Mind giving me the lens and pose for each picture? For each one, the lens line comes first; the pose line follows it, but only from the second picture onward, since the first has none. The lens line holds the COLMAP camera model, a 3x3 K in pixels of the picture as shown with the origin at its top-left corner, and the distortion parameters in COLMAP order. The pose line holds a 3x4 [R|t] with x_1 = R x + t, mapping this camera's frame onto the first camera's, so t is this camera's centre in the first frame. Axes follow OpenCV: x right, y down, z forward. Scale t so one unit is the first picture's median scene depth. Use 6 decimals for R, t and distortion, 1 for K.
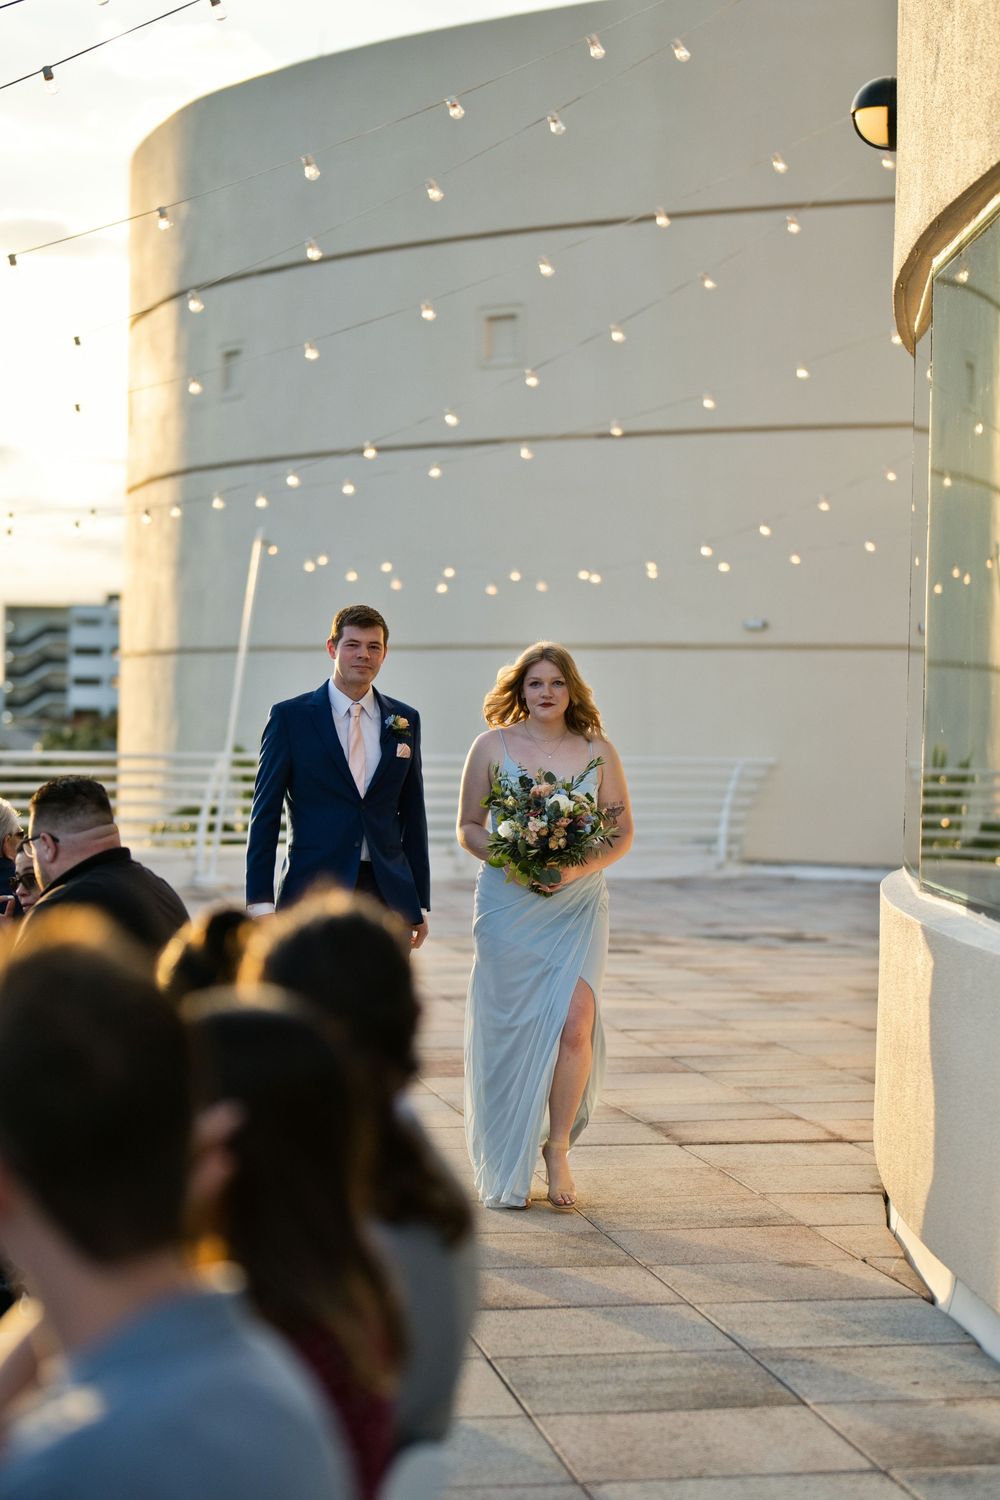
lens RADIAL K [[3260.0, 0, 500.0], [0, 3260.0, 750.0], [0, 0, 1]] dist [0.071625, -0.664241]
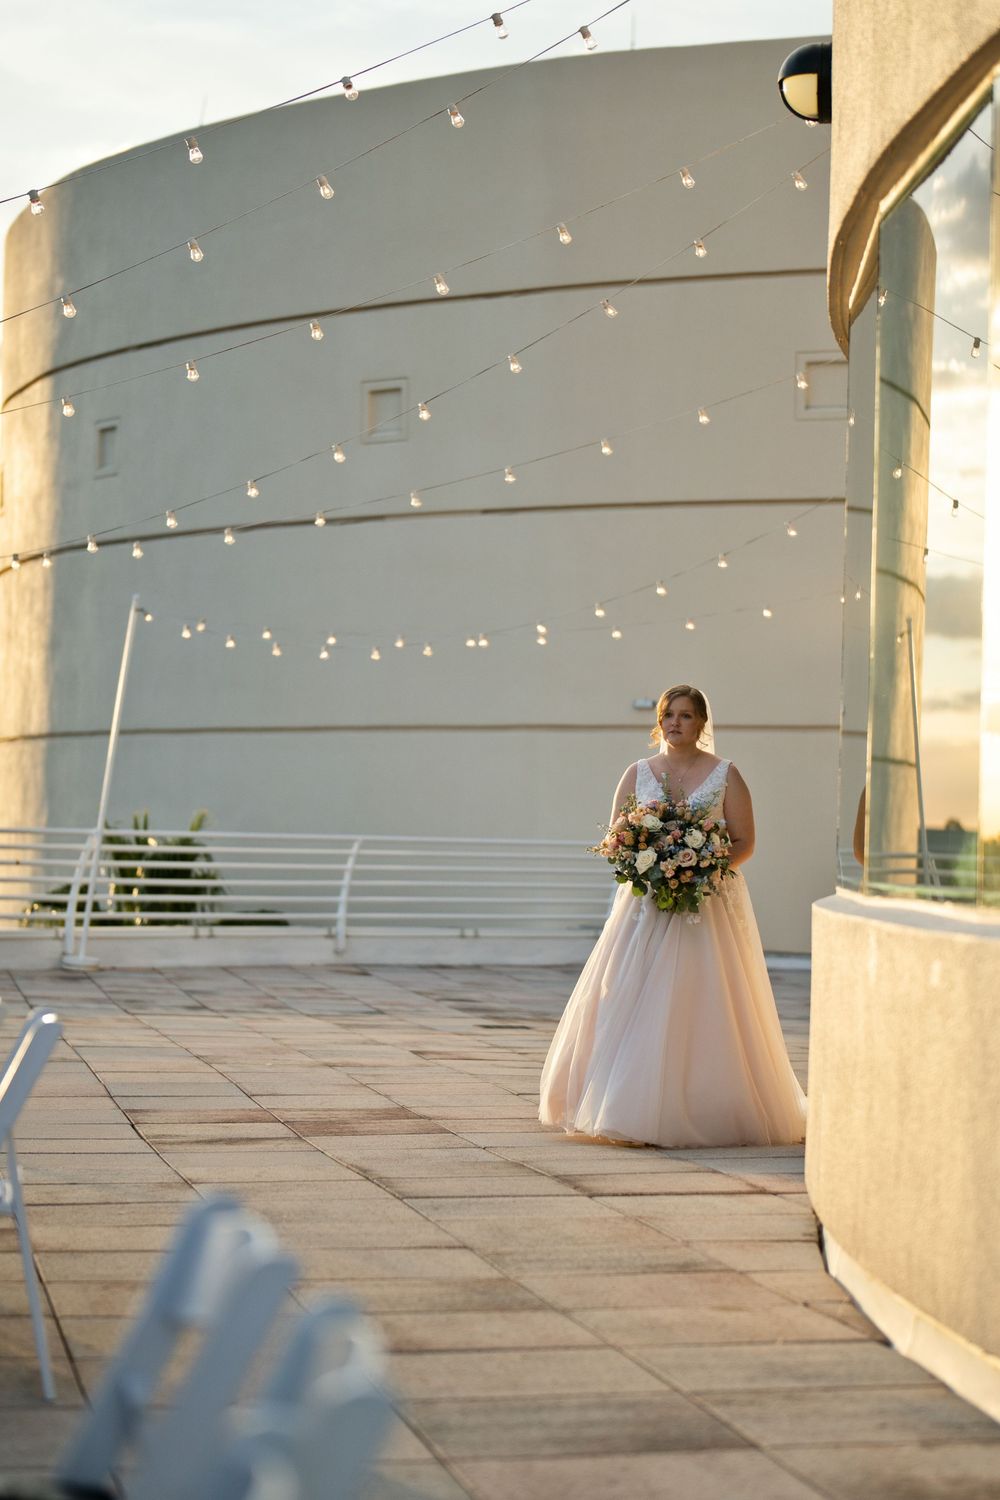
lens RADIAL K [[3260.0, 0, 500.0], [0, 3260.0, 750.0], [0, 0, 1]] dist [0.071625, -0.664241]
pose [[0.999236, 0.006084, 0.038603, -0.008028], [-0.004674, 0.999322, -0.036507, 0.037282], [-0.038799, 0.036299, 0.998588, 0.102560]]
